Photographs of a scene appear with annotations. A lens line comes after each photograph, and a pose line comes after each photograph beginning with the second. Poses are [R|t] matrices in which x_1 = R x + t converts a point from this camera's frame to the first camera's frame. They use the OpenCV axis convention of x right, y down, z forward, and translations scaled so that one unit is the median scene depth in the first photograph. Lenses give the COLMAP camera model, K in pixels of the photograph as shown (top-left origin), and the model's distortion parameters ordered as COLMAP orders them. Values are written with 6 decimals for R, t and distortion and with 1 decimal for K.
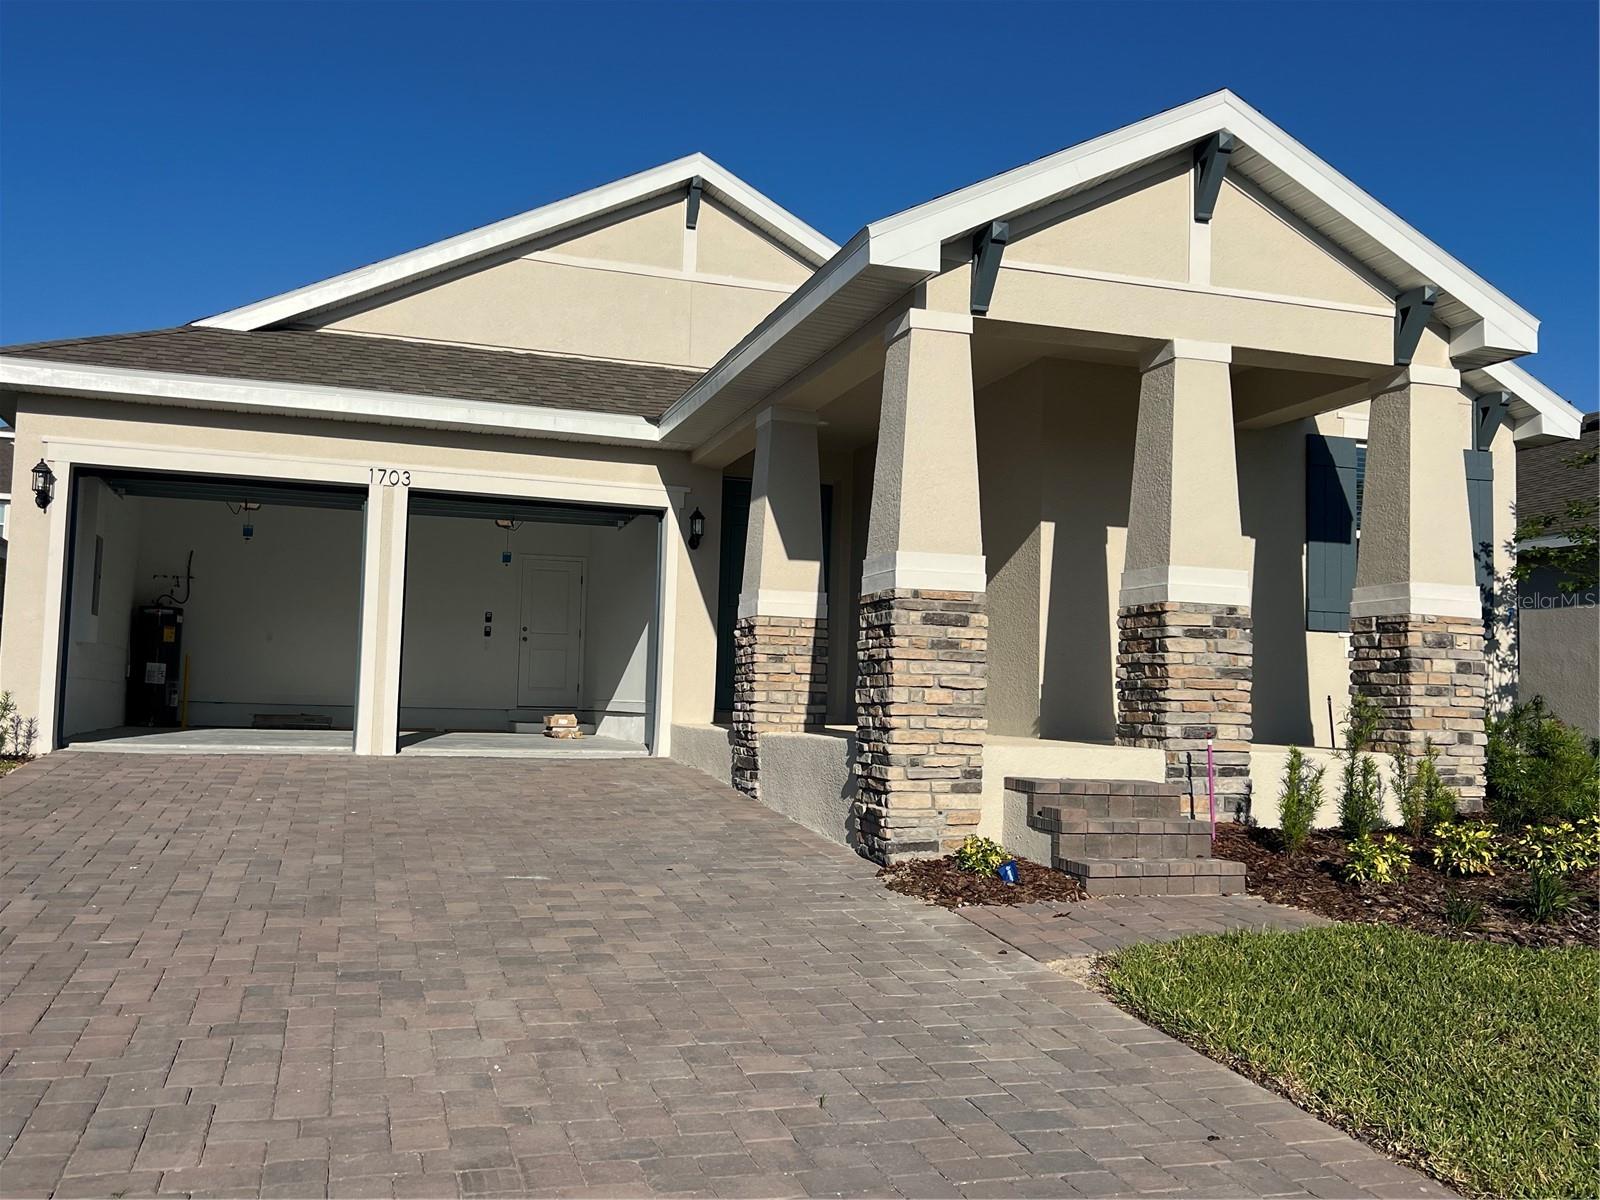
lens RADIAL K [[1399.2, 0, 798.8], [0, 1399.2, 602.2], [0, 0, 1]] dist [0.009160, -0.007121]
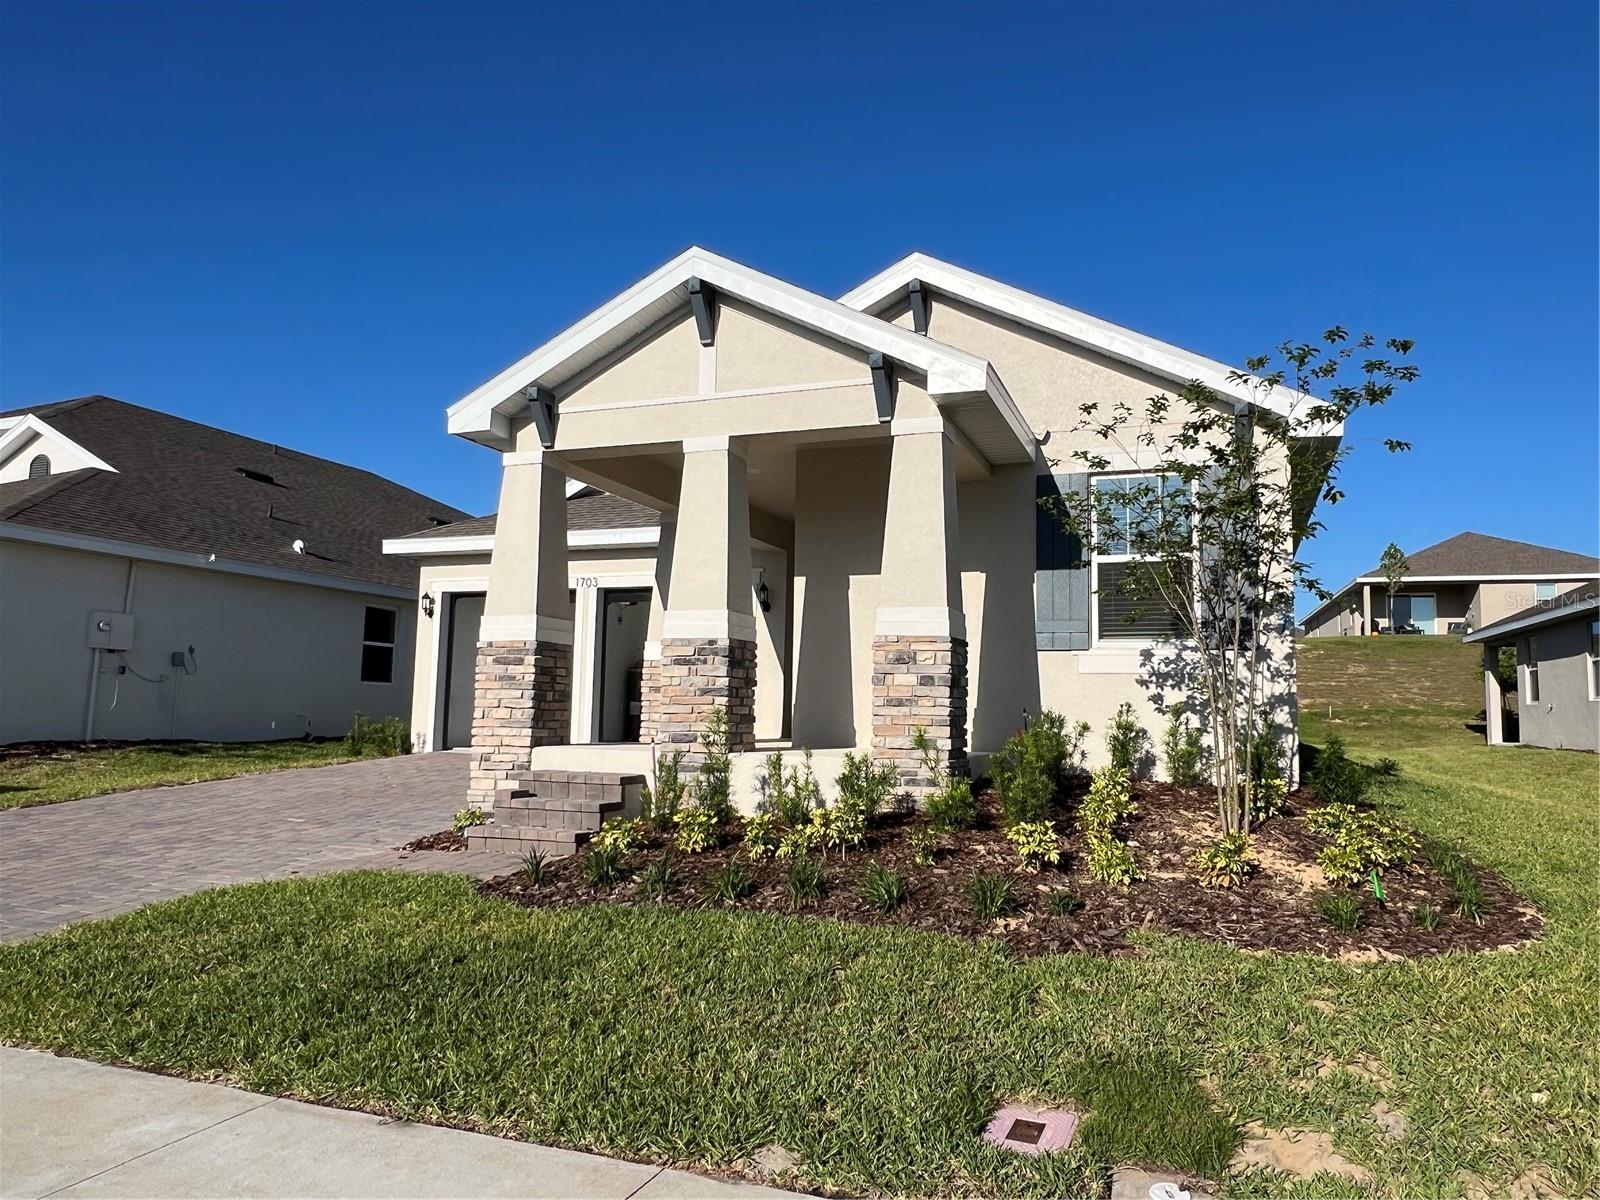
lens RADIAL K [[1082.2, 0, 802.3], [0, 1082.2, 597.4], [0, 0, 1]] dist [0.012574, 0.000506]
pose [[0.795552, -0.080821, -0.600471, 0.947450], [0.049210, 0.996408, -0.068914, 0.036261], [0.603884, 0.025275, 0.796672, 0.253754]]
